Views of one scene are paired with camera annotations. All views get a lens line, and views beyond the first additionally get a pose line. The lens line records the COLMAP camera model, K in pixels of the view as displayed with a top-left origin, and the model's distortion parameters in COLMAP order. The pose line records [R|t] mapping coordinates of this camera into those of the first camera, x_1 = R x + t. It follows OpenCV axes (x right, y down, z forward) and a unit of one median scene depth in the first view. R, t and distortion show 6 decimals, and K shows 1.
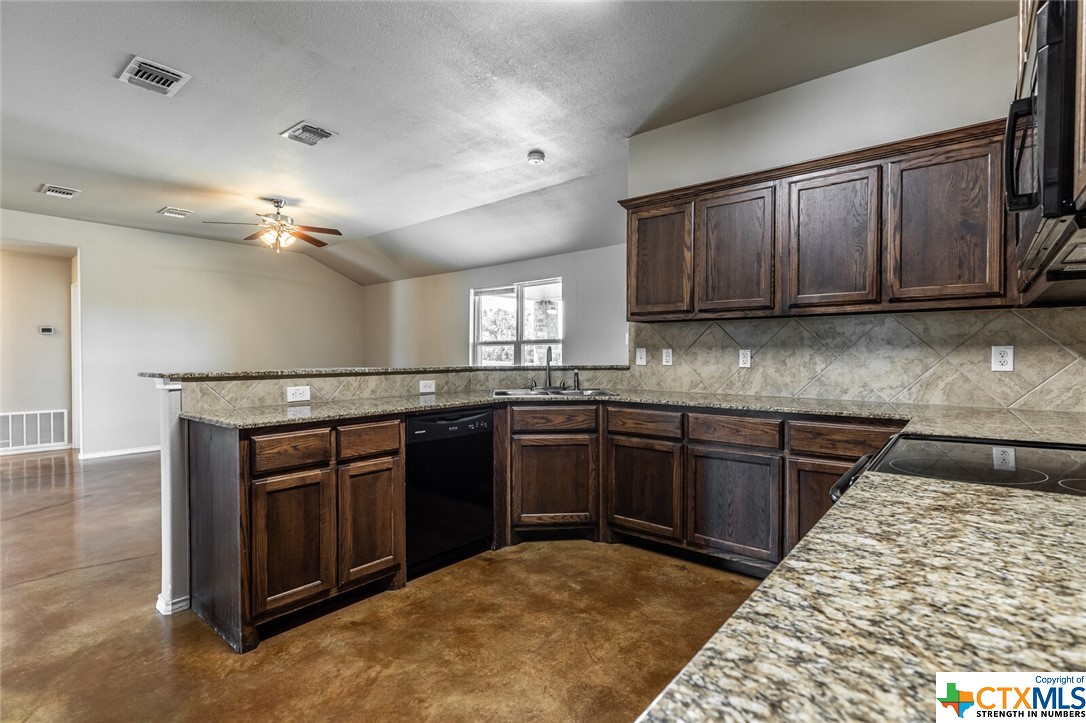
lens RADIAL K [[510.8, 0, 543.0], [0, 510.8, 361.5], [0, 0, 1]] dist [0.000792, -0.000072]
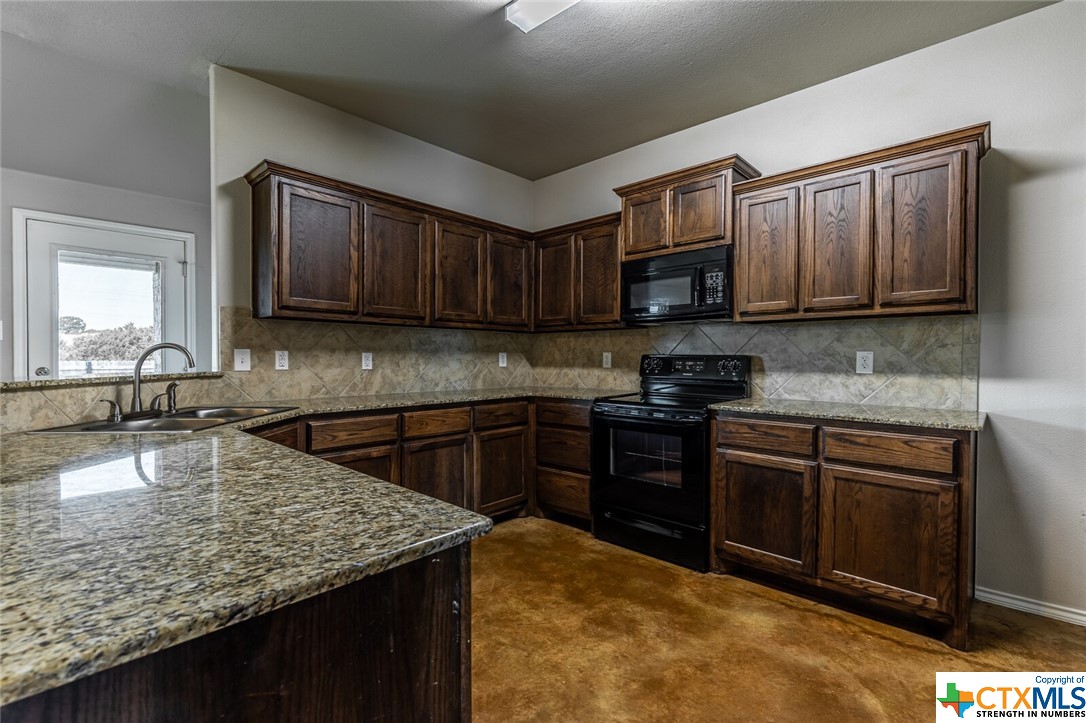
lens RADIAL K [[487.6, 0, 549.3], [0, 487.6, 360.3], [0, 0, 1]] dist [0.004836, -0.000594]
pose [[0.051428, -0.004773, 0.998665, -0.634353], [0.013591, 0.999899, 0.004079, -0.006968], [-0.998584, 0.013363, 0.051488, 0.591177]]
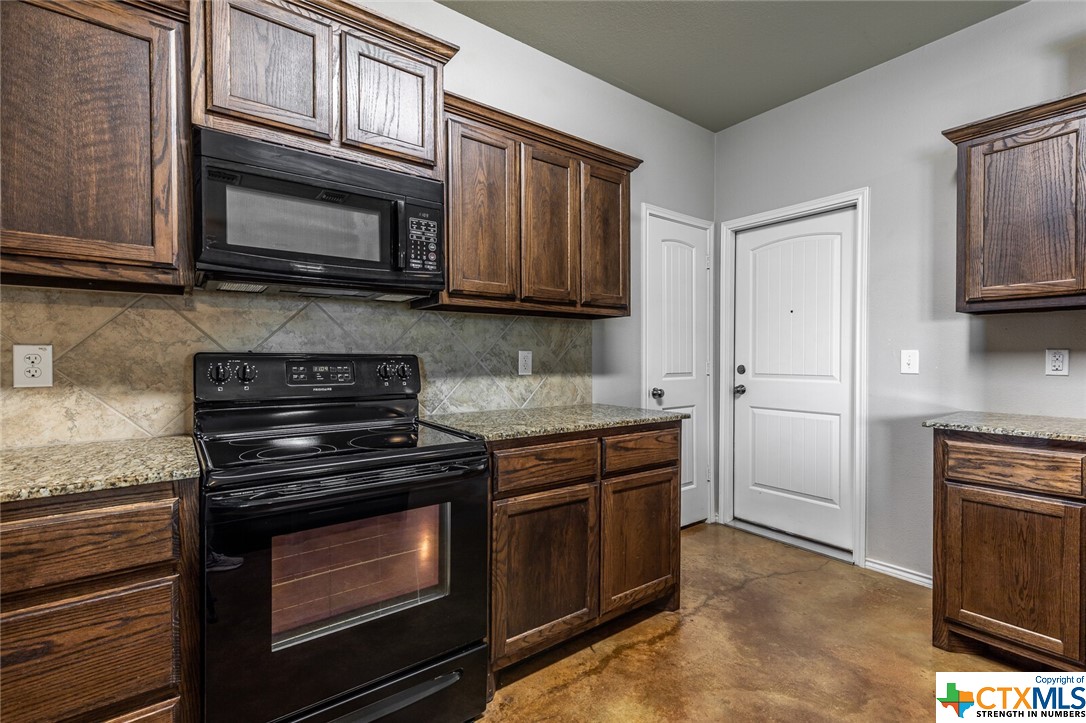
lens RADIAL K [[487.6, 0, 549.3], [0, 487.6, 360.3], [0, 0, 1]] dist [0.004836, -0.000594]
pose [[-0.975690, 0.002347, 0.219143, 0.046661], [0.006856, 0.999780, 0.019819, -0.011950], [-0.219048, 0.020840, -0.975491, 0.848277]]
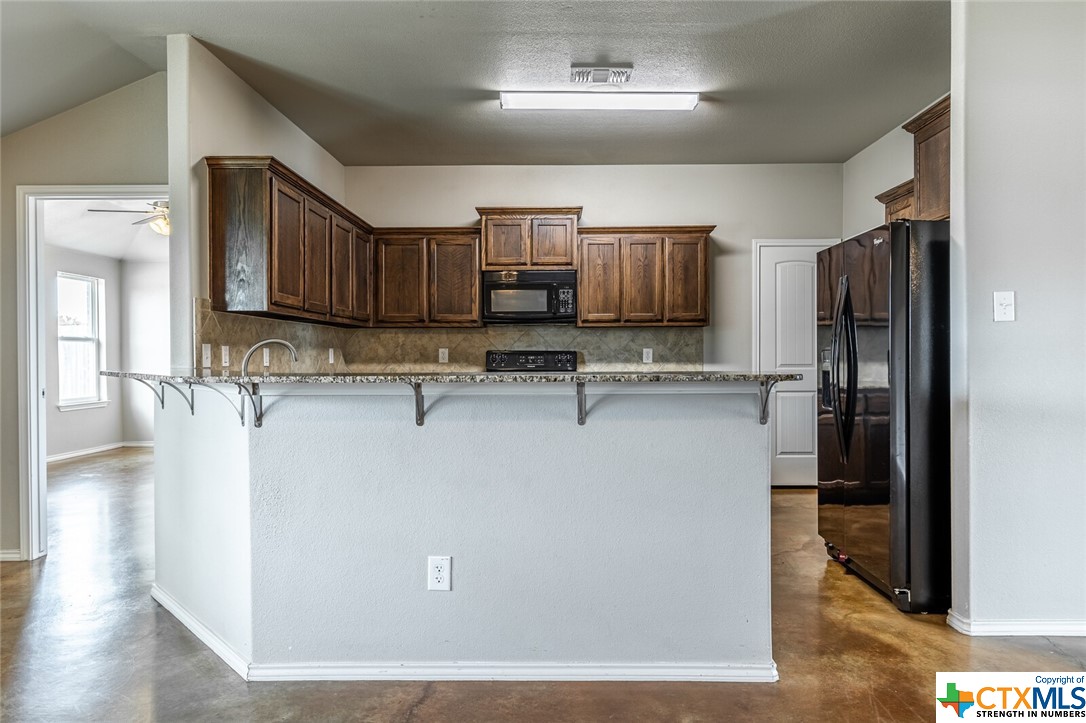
lens RADIAL K [[696.2, 0, 543.0], [0, 696.2, 361.5], [0, 0, 1]] dist [0.001236, 0.000022]
pose [[-0.624901, -0.004303, 0.780692, -1.047189], [0.015485, 0.999720, 0.017905, -0.014116], [-0.780551, 0.023278, -0.624659, 1.490064]]
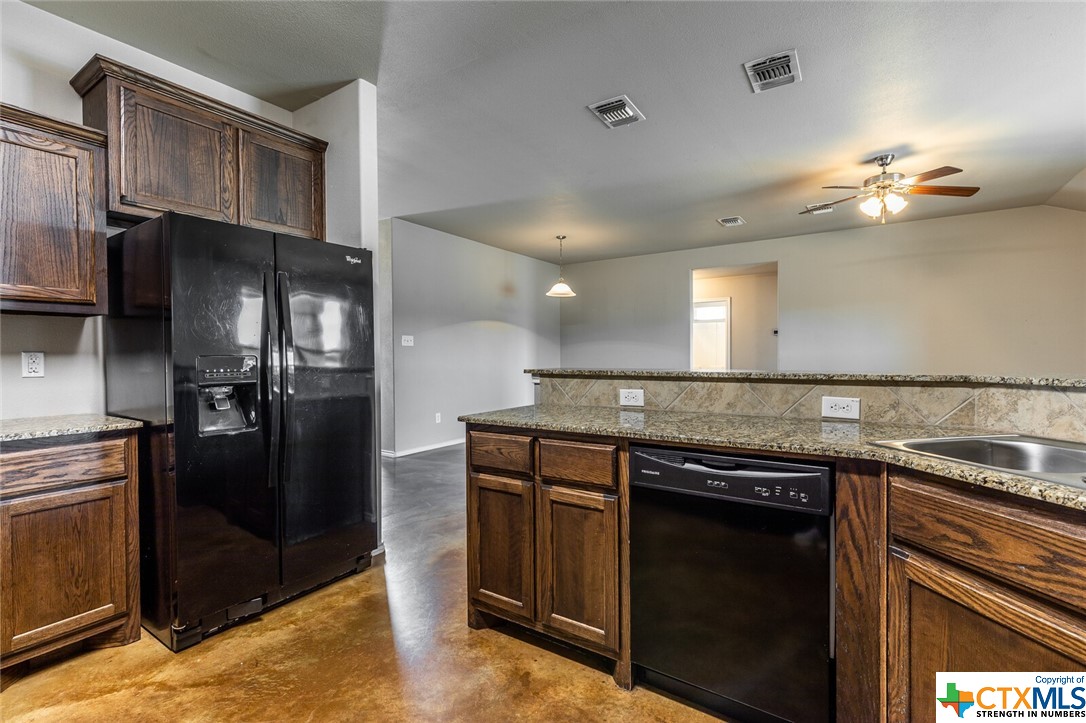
lens RADIAL K [[487.6, 0, 549.3], [0, 487.6, 360.3], [0, 0, 1]] dist [0.004836, -0.000594]
pose [[0.123261, 0.013809, -0.992278, 0.305201], [-0.005568, 0.999897, 0.013223, -0.010412], [0.992359, 0.003895, 0.123325, 0.677499]]
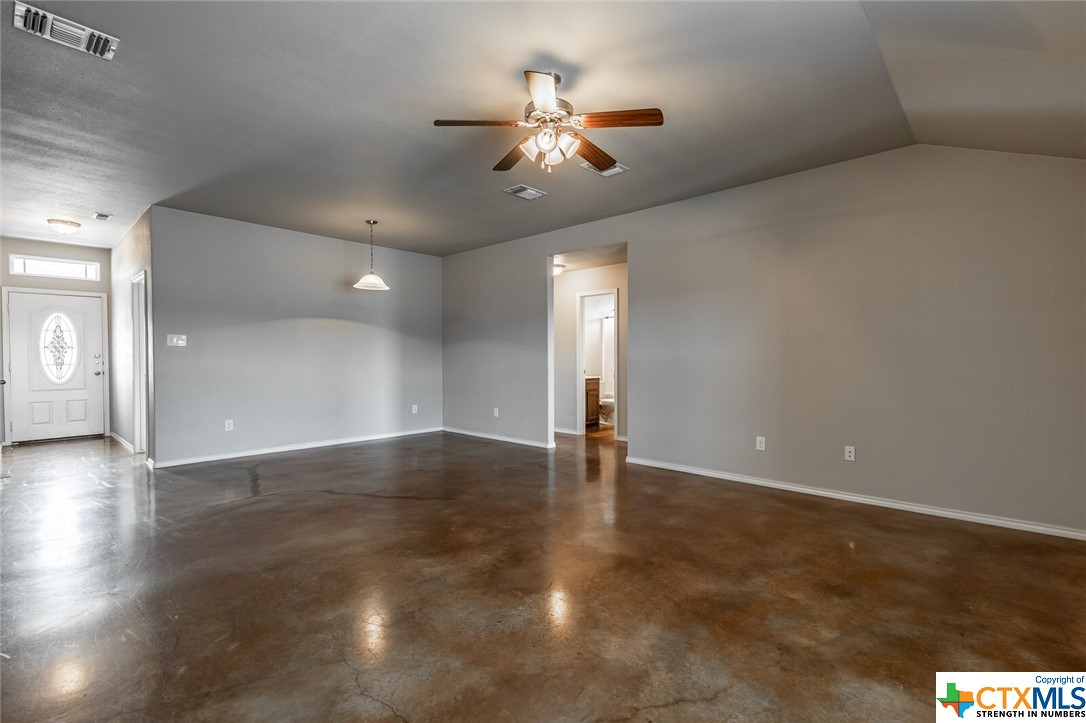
lens RADIAL K [[487.6, 0, 549.3], [0, 487.6, 360.3], [0, 0, 1]] dist [0.004836, -0.000594]
pose [[-0.036692, 0.012498, -0.999248, 0.041142], [-0.008851, 0.999879, 0.012831, -0.019533], [0.999287, 0.009315, -0.036577, 1.745284]]
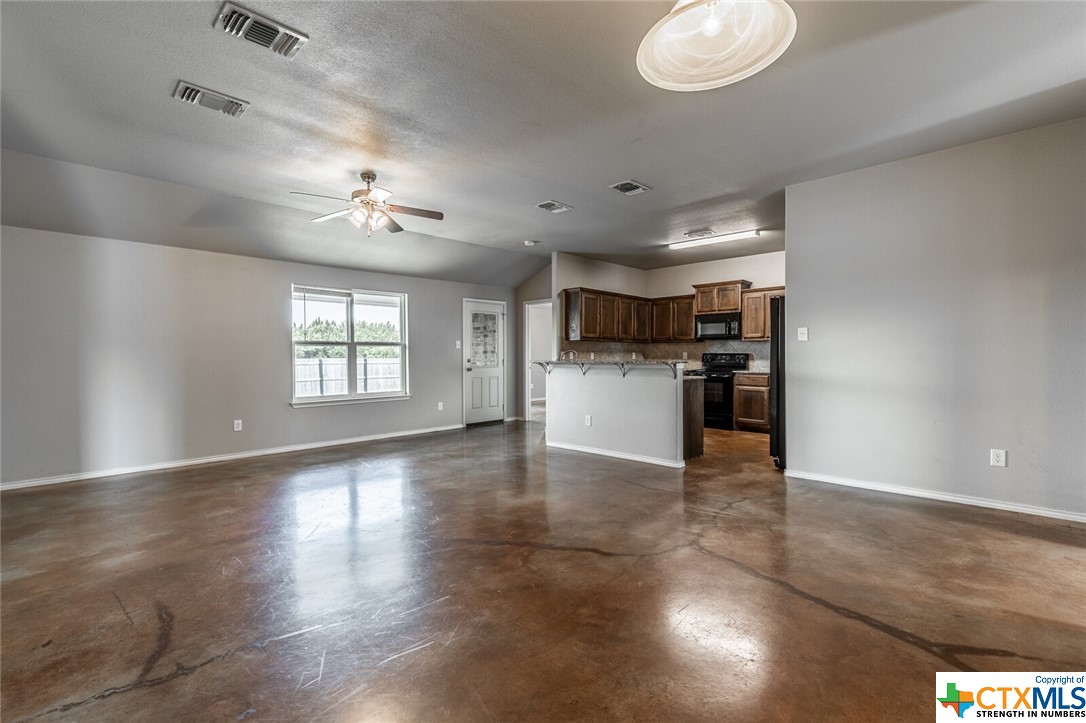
lens RADIAL K [[496.5, 0, 545.3], [0, 496.5, 362.9], [0, 0, 1]] dist [0.004275, -0.000483]
pose [[0.070946, -0.012059, 0.997407, -2.284981], [0.016428, 0.999805, 0.010920, -0.003222], [-0.997345, 0.015610, 0.071130, 1.106611]]
